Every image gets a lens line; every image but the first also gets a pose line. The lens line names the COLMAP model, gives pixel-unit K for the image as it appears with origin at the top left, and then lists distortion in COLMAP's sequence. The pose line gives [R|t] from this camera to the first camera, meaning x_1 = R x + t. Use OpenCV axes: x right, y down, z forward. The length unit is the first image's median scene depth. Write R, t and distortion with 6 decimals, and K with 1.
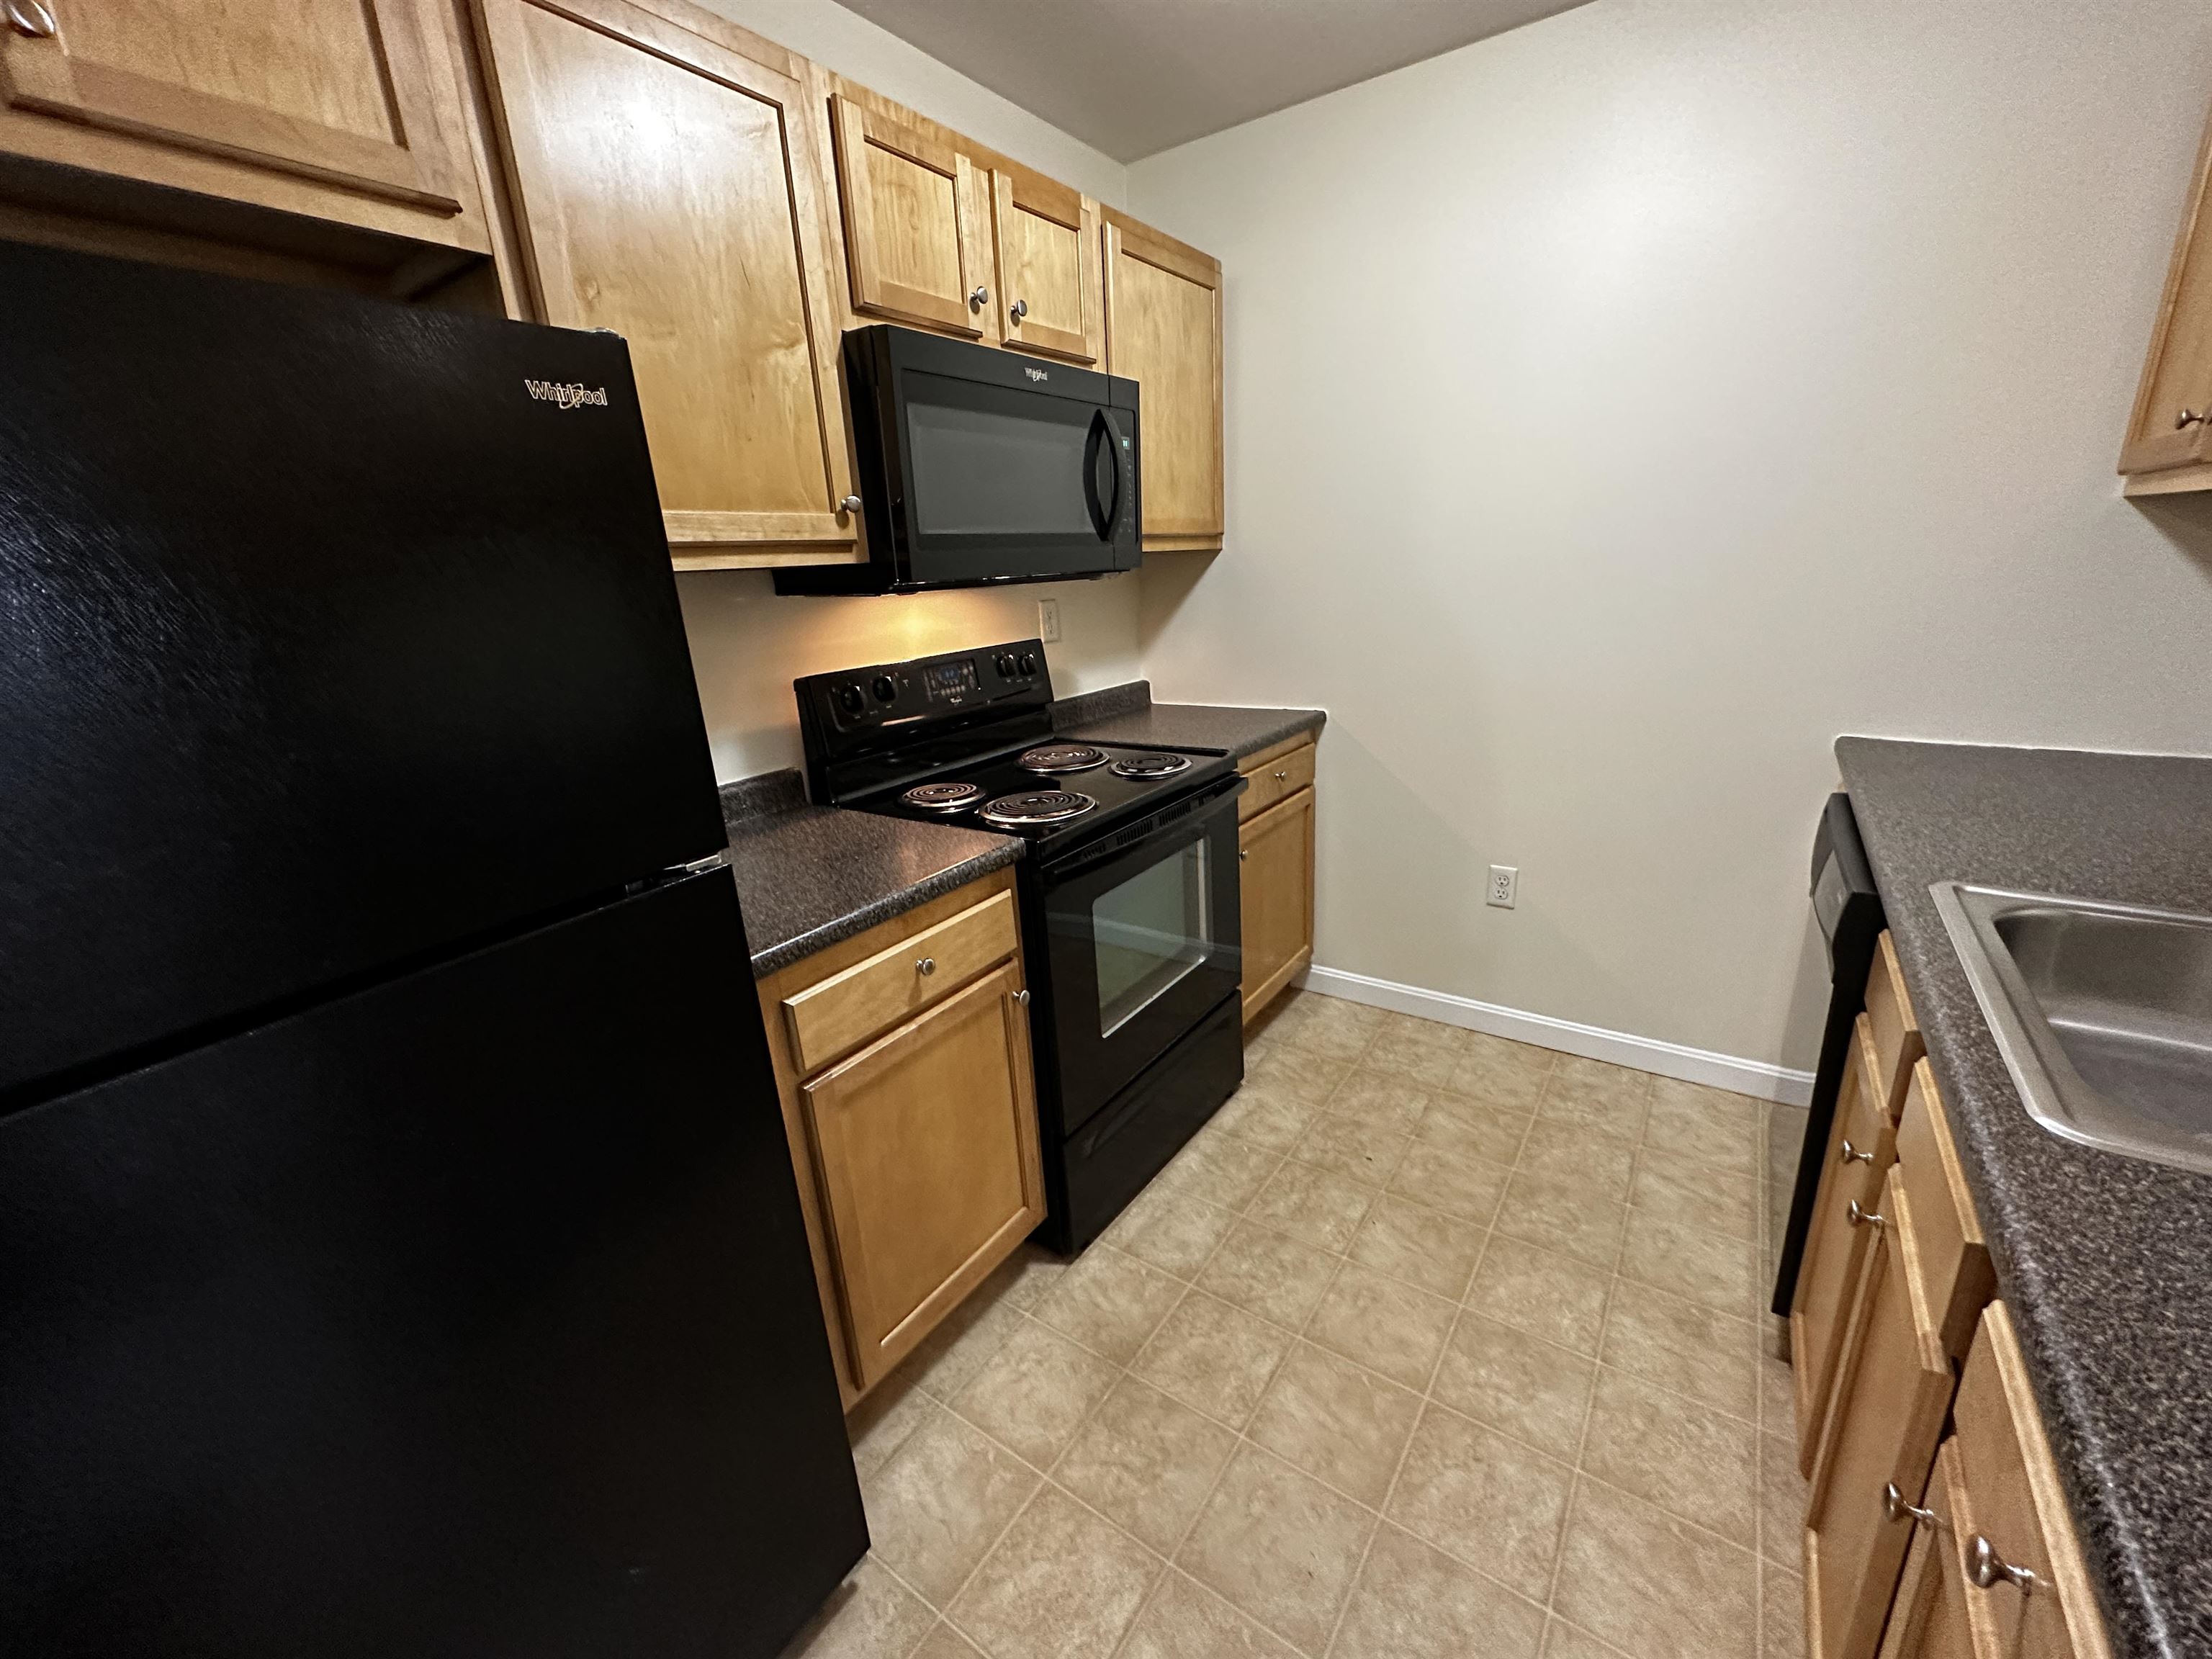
lens RADIAL K [[884.2, 0, 1108.6], [0, 884.2, 830.0], [0, 0, 1]] dist [-0.001237, 0.000434]
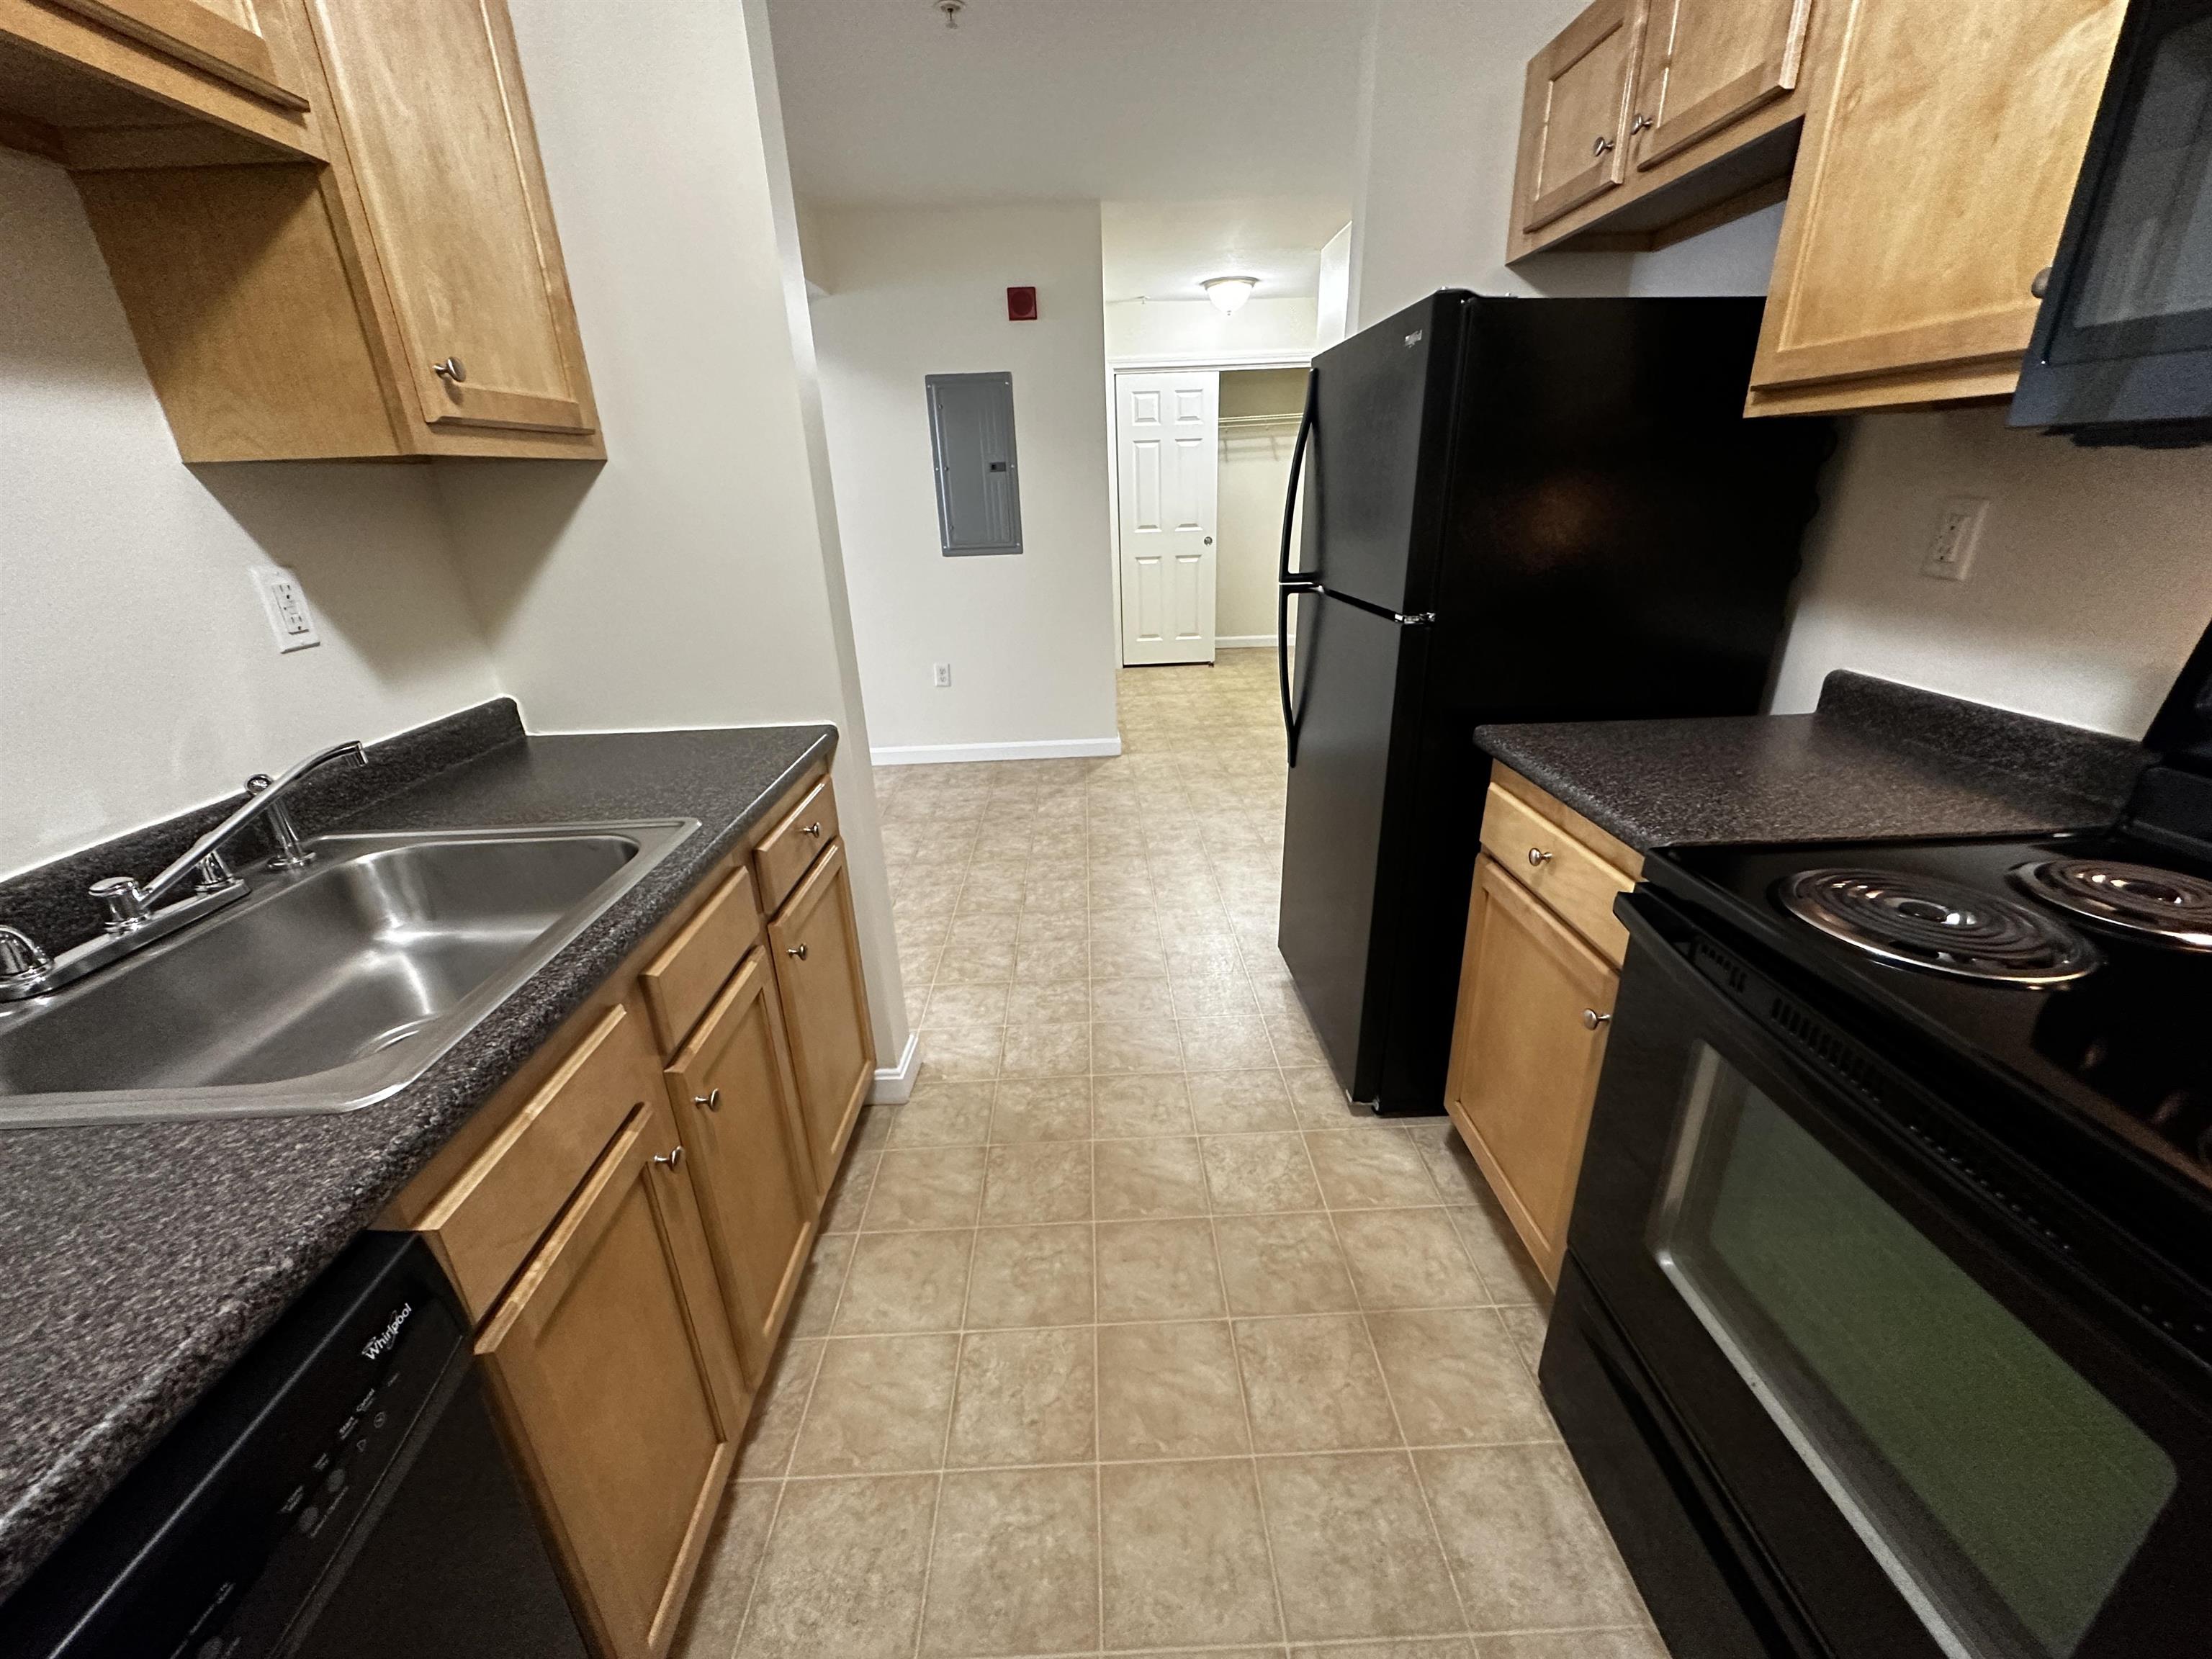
lens RADIAL K [[884.2, 0, 1108.6], [0, 884.2, 830.0], [0, 0, 1]] dist [-0.001237, 0.000434]
pose [[-0.799125, 0.292285, -0.525327, 0.515201], [-0.102006, 0.795251, 0.597638, -0.308089], [0.592448, 0.531174, -0.605690, 0.989796]]
